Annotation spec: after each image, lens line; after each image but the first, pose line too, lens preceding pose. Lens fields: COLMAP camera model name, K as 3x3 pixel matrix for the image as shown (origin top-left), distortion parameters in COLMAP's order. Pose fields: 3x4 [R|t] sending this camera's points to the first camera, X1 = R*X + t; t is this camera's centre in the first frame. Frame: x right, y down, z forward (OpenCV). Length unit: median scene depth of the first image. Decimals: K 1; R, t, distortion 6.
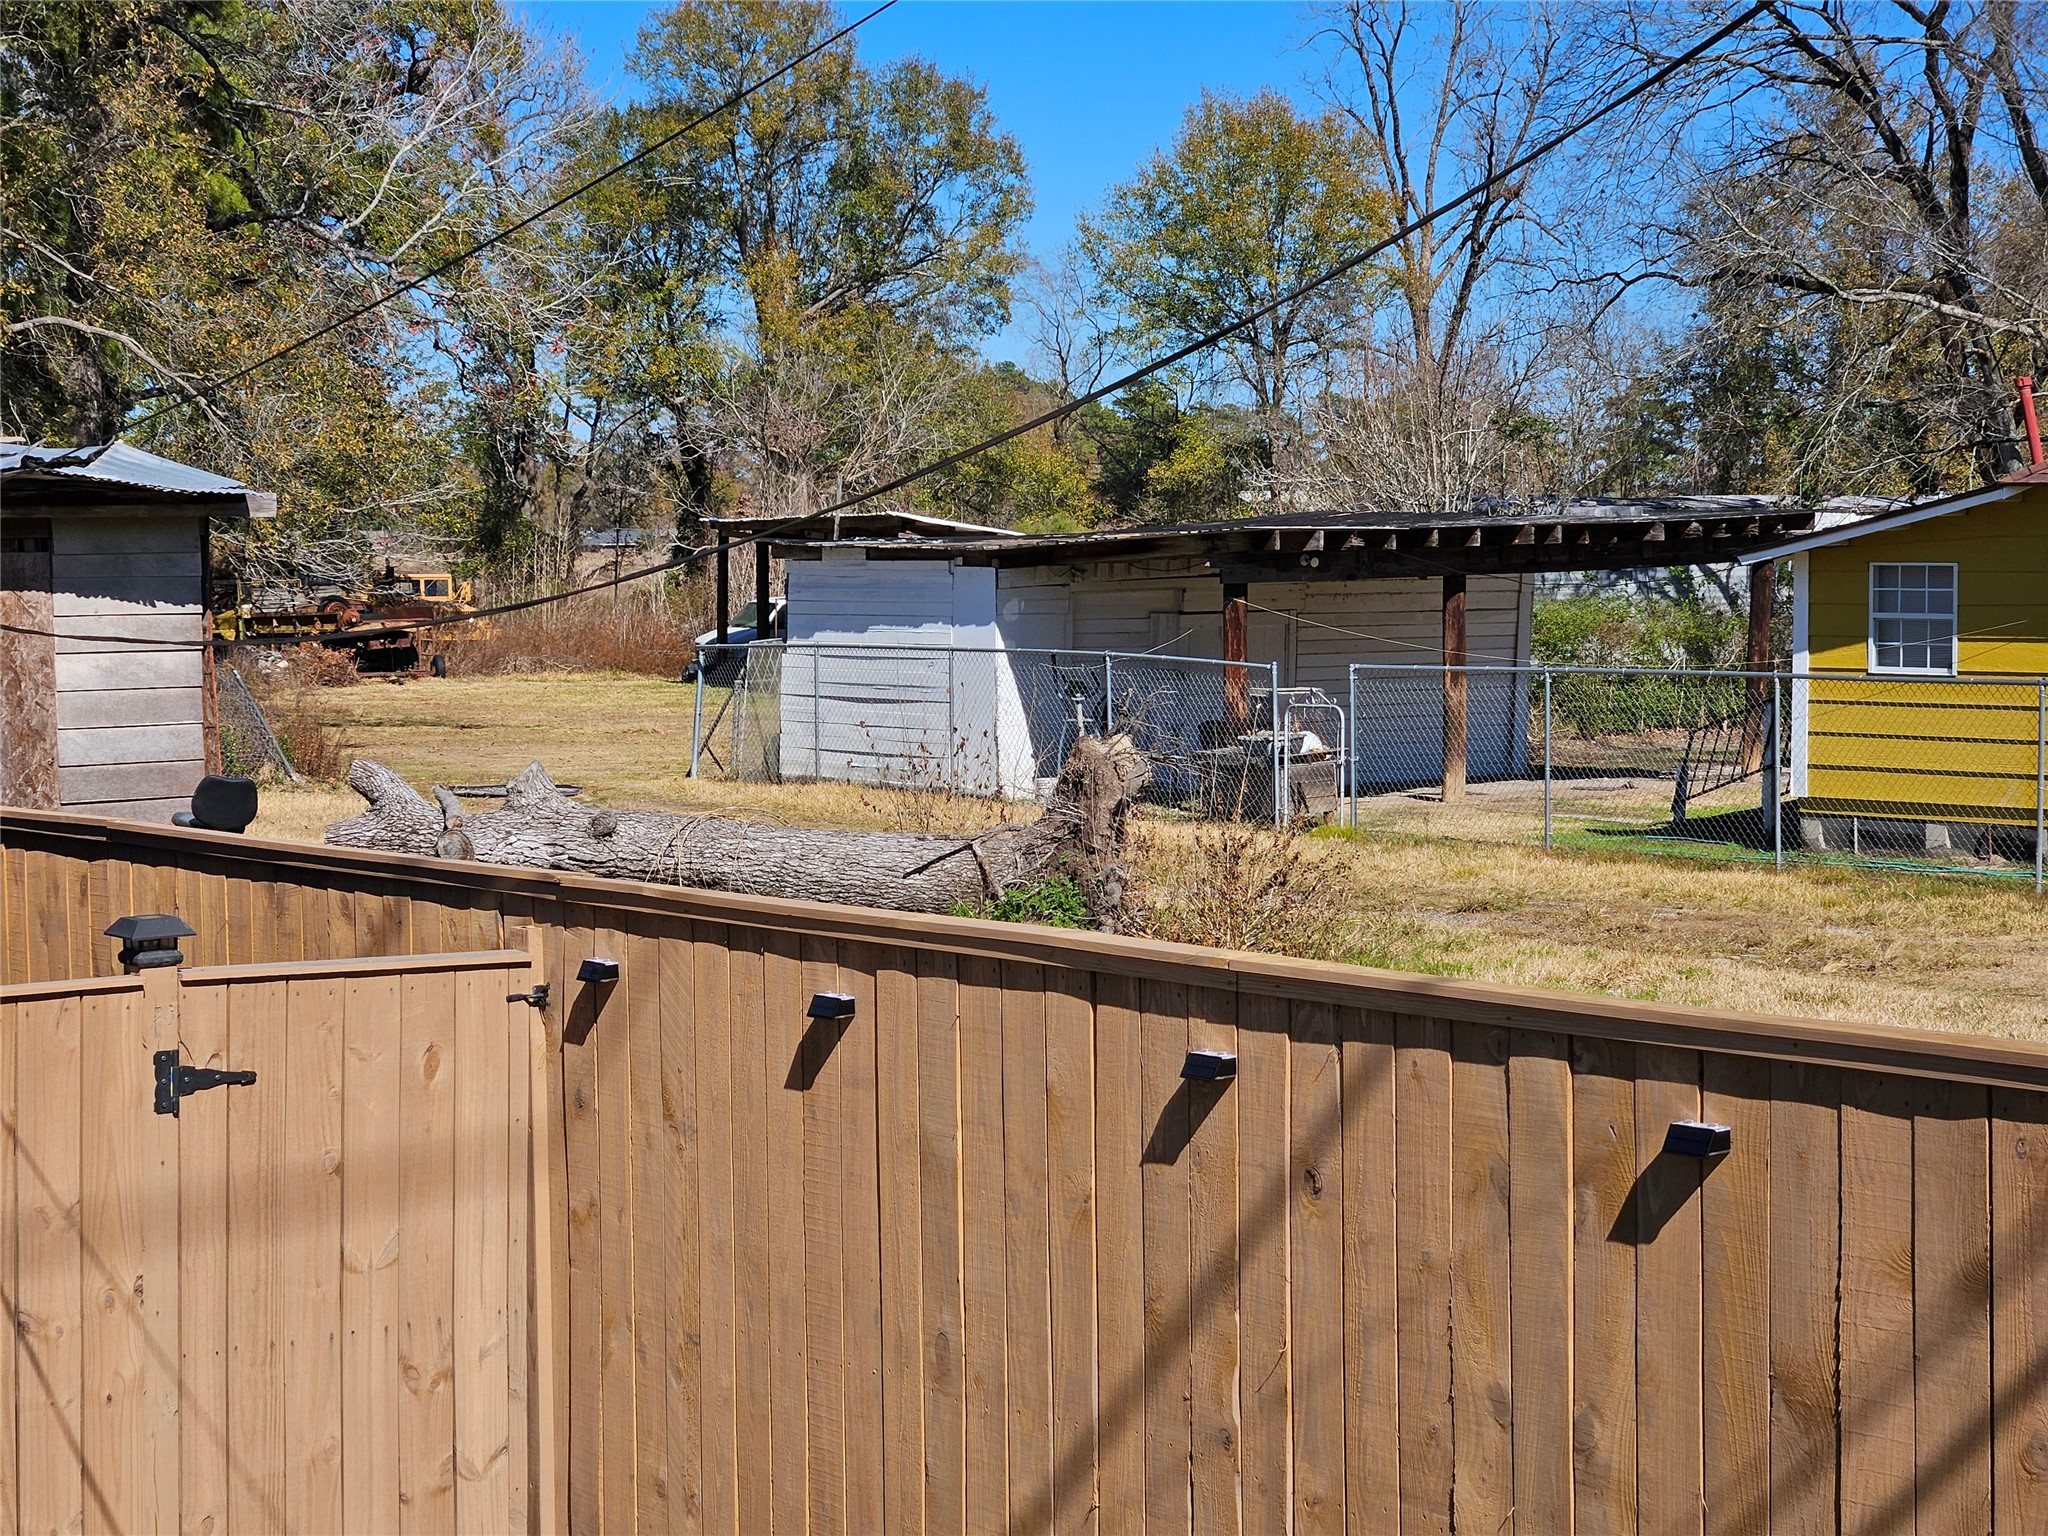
lens RADIAL K [[3826.7, 0, 1025.2], [0, 3826.7, 778.5], [0, 0, 1]] dist [-0.477994, 5.267157]
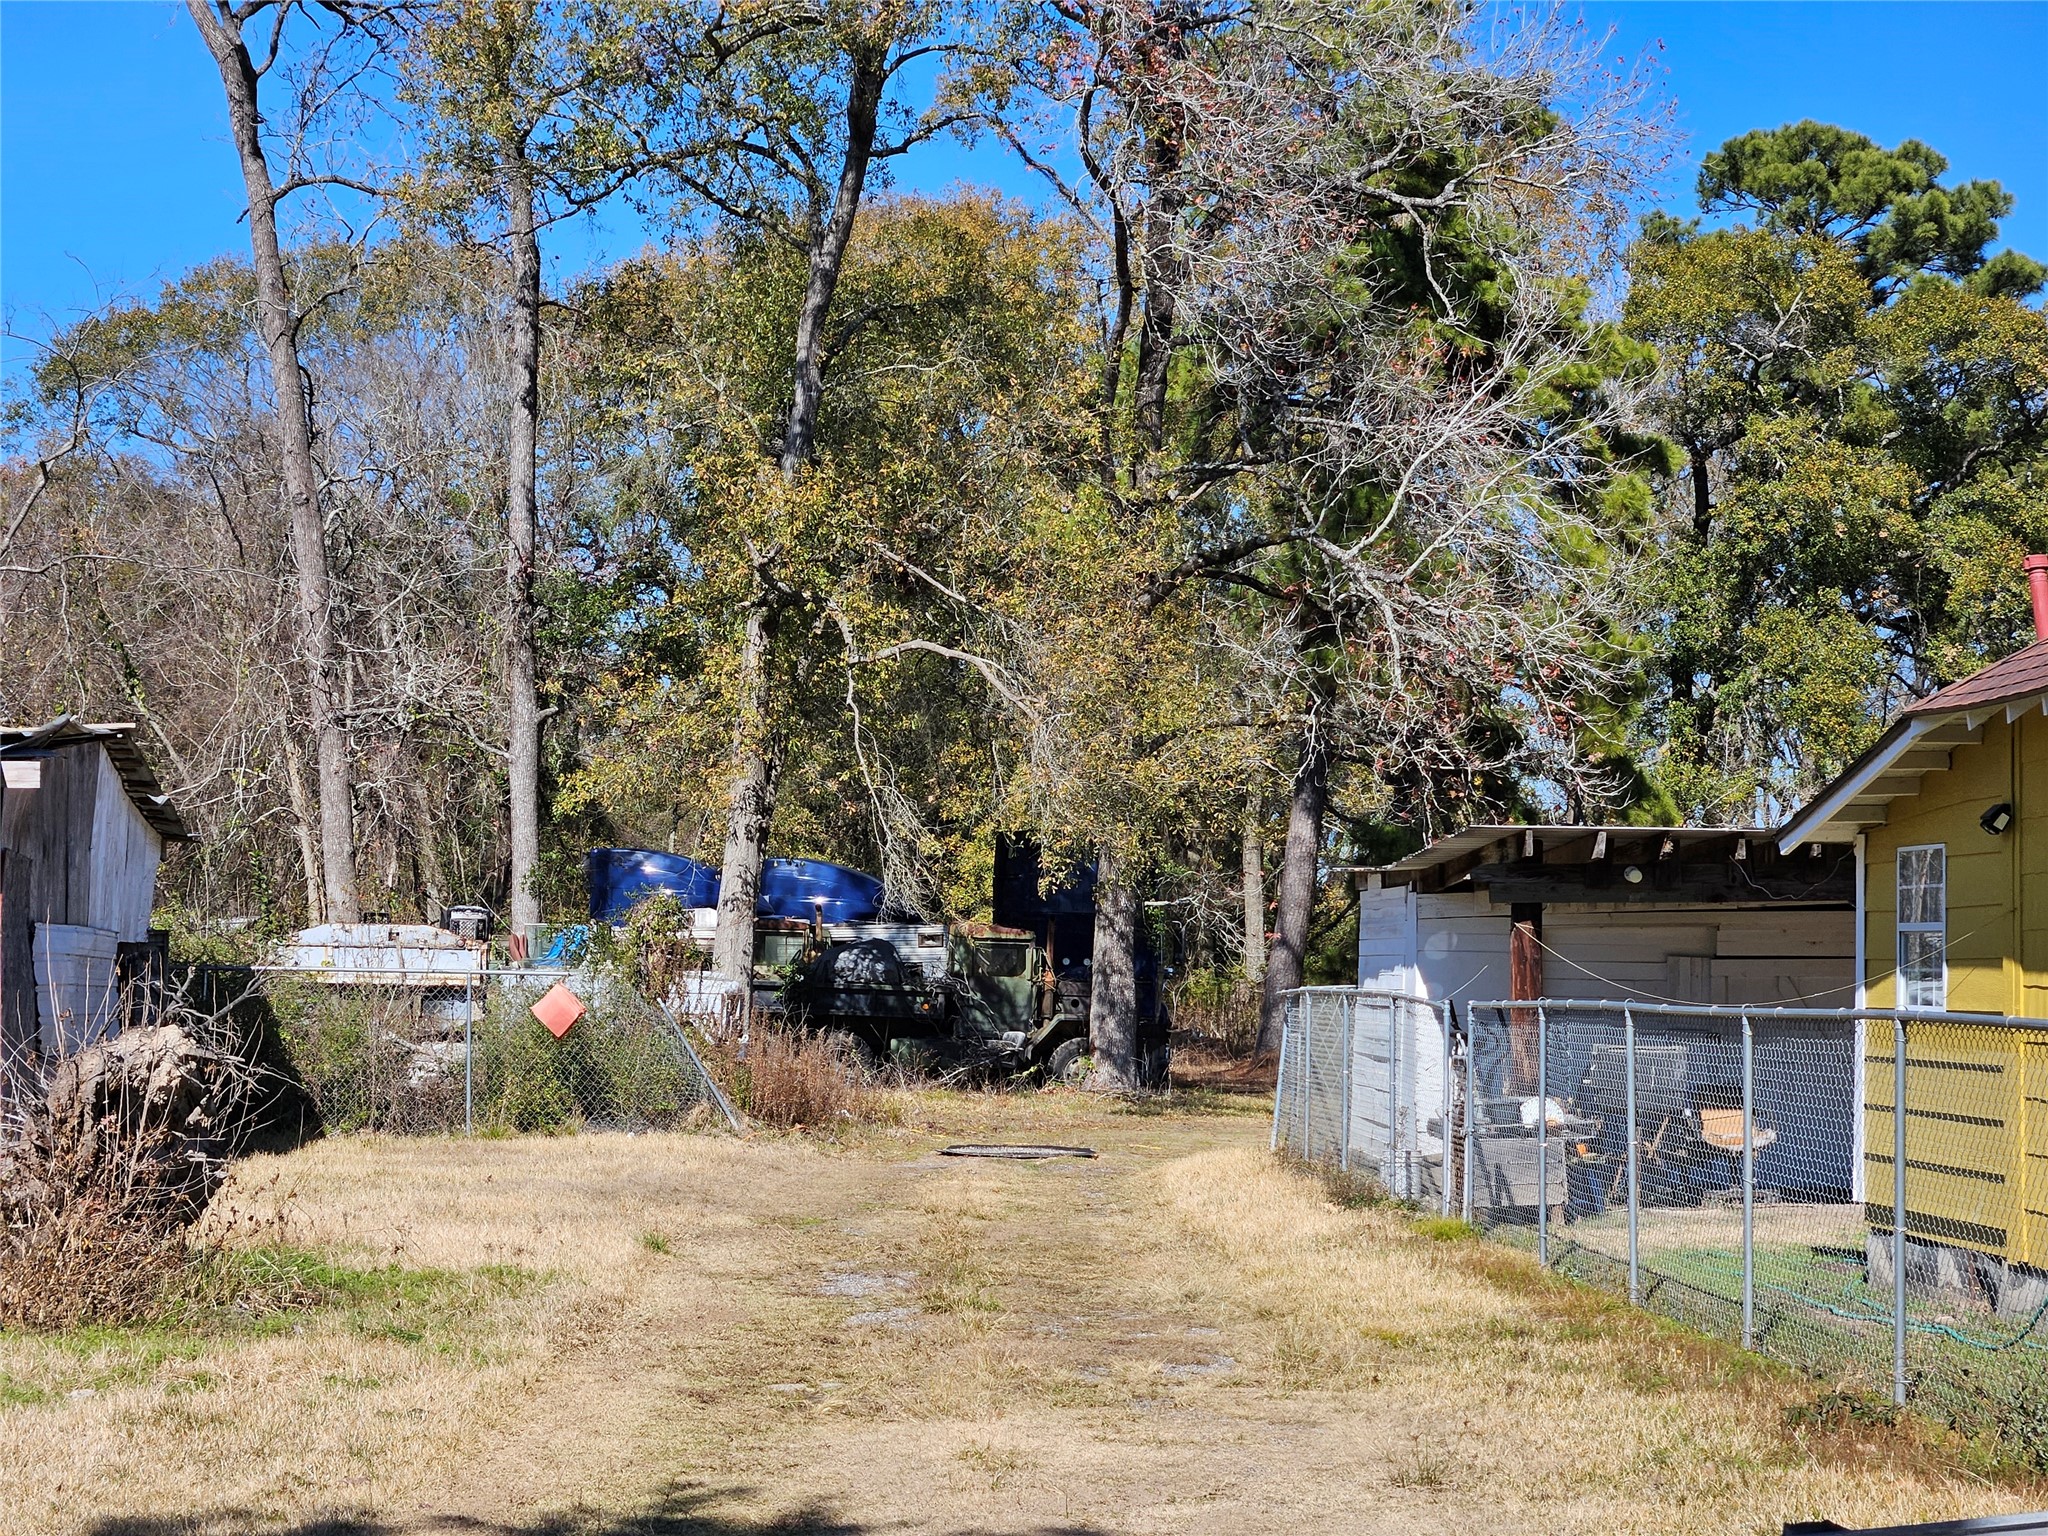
lens RADIAL K [[3826.7, 0, 1025.2], [0, 3826.7, 778.5], [0, 0, 1]] dist [-0.477994, 5.267157]
pose [[0.815336, -0.012553, -0.578852, 0.384901], [-0.053175, 0.993916, -0.096453, 0.002393], [0.576541, 0.109422, 0.809708, 0.303910]]
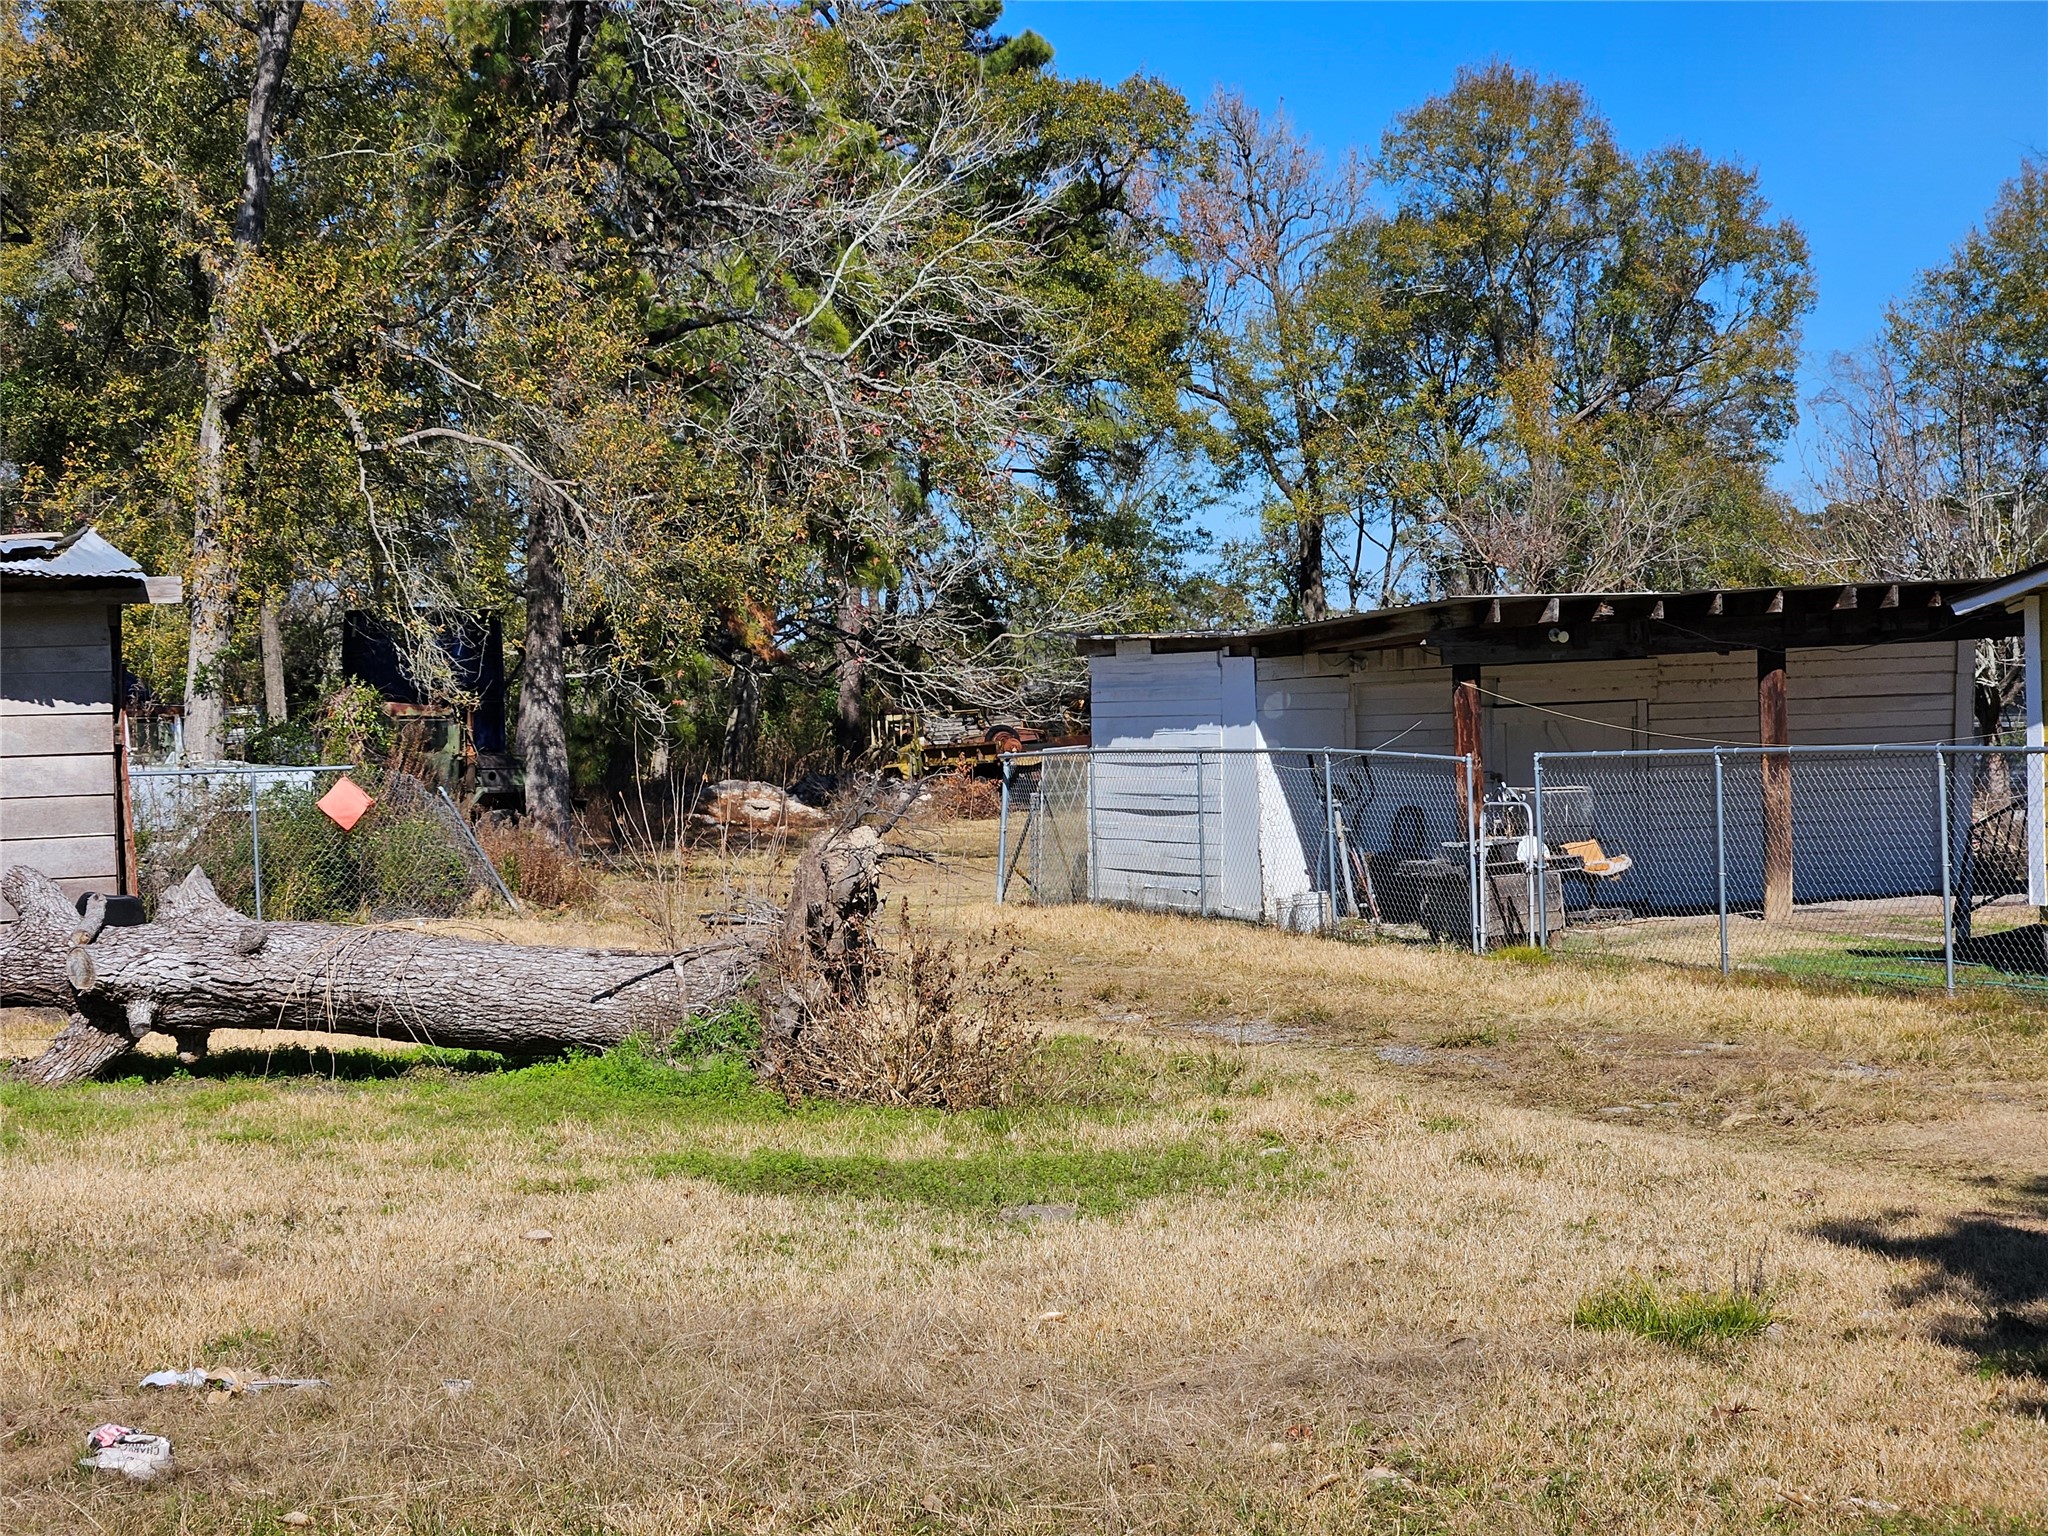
lens RADIAL K [[3812.1, 0, 1015.9], [0, 3812.1, 729.1], [0, 0, 1]] dist [-0.259964, 3.222180]
pose [[0.960240, -0.020758, -0.278402, 0.181404], [0.006353, 0.998598, -0.052545, 0.006769], [0.279102, 0.048687, 0.959026, 0.148625]]
